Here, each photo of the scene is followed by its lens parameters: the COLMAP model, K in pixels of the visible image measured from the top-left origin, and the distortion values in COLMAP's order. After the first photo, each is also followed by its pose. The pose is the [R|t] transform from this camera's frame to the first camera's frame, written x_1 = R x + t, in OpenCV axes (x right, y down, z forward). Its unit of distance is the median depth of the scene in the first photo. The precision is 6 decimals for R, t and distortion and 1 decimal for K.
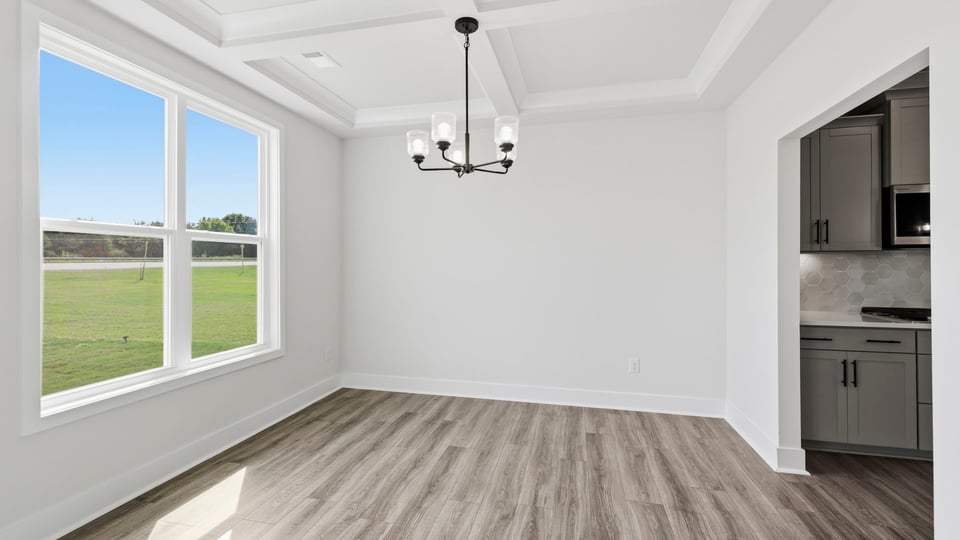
lens RADIAL K [[418.5, 0, 473.8], [0, 418.5, 273.9], [0, 0, 1]] dist [-0.000279, -0.000036]
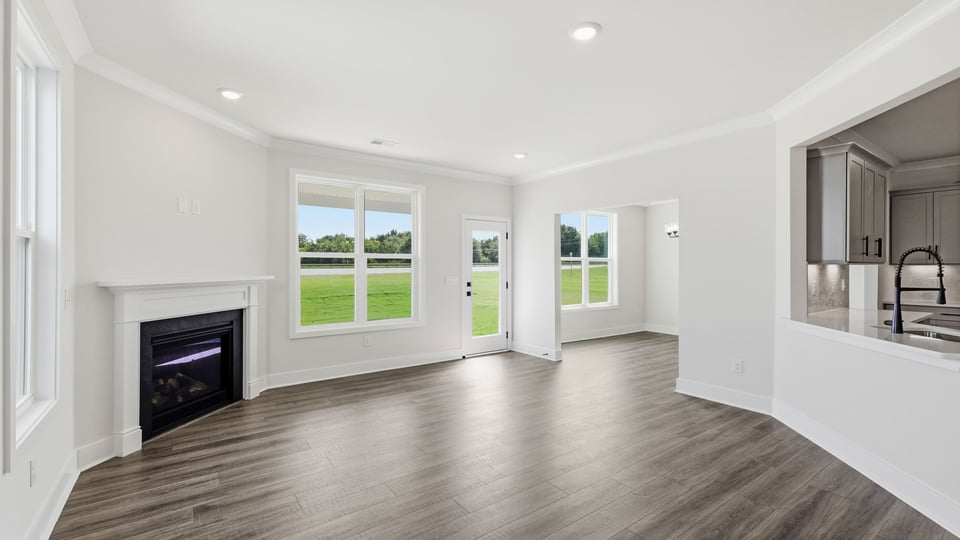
lens RADIAL K [[416.4, 0, 473.3], [0, 416.4, 263.9], [0, 0, 1]] dist [0.000700, -0.000012]
pose [[0.754661, -0.005730, -0.656090, 0.480259], [-0.015572, 0.999524, -0.026640, 0.026532], [0.655930, 0.030321, 0.754212, -1.356527]]
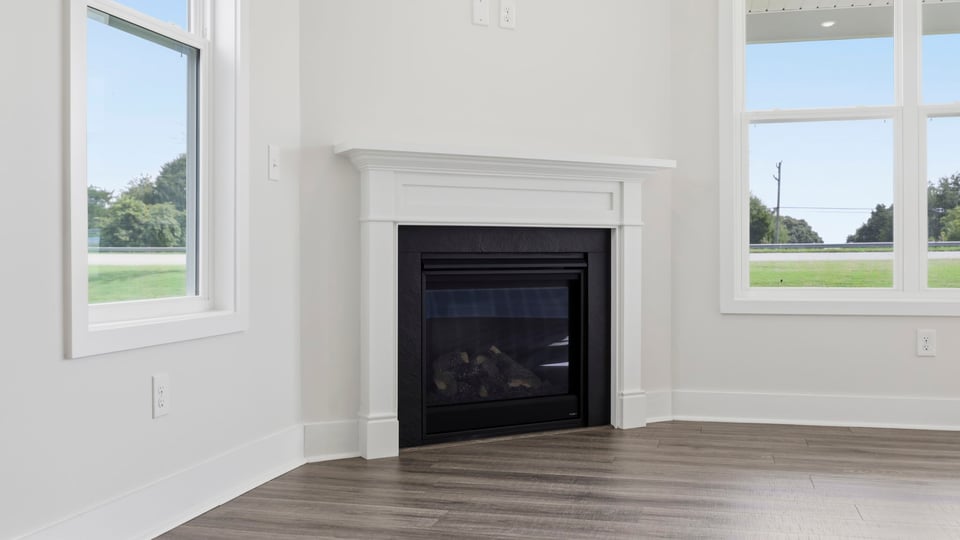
lens RADIAL K [[964.8, 0, 480.0], [0, 964.8, 270.0], [0, 0, 1]] dist [-0.038595, -0.002074]
pose [[-0.016975, 0.015024, -0.999743, 0.474177], [-0.025468, 0.999556, 0.015454, 0.175033], [0.999531, 0.025724, -0.016585, -1.025056]]
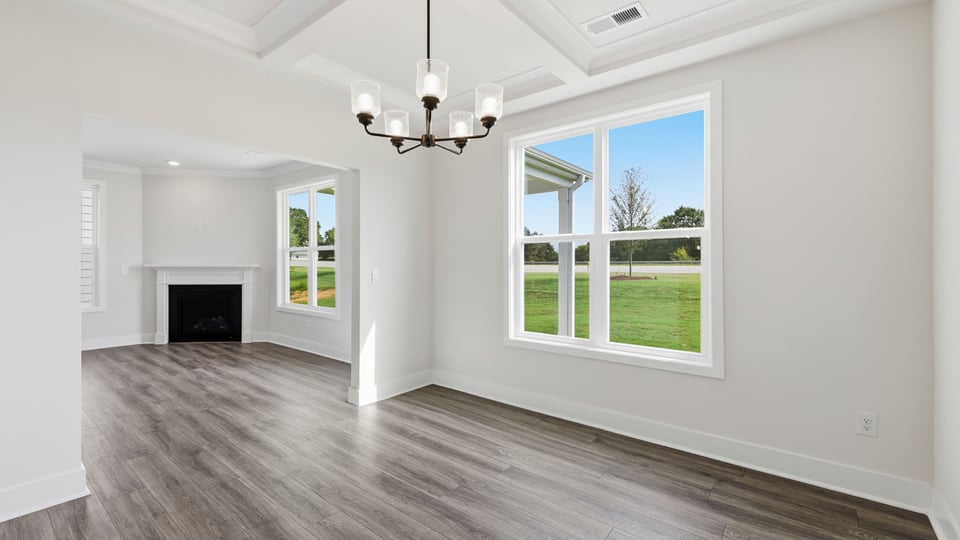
lens RADIAL K [[416.4, 0, 473.3], [0, 416.4, 263.9], [0, 0, 1]] dist [0.000700, -0.000012]
pose [[-0.427696, -0.001506, -0.903921, 0.468032], [-0.026645, 0.999585, 0.010941, -0.014778], [0.903530, 0.028764, -0.427559, 0.965771]]
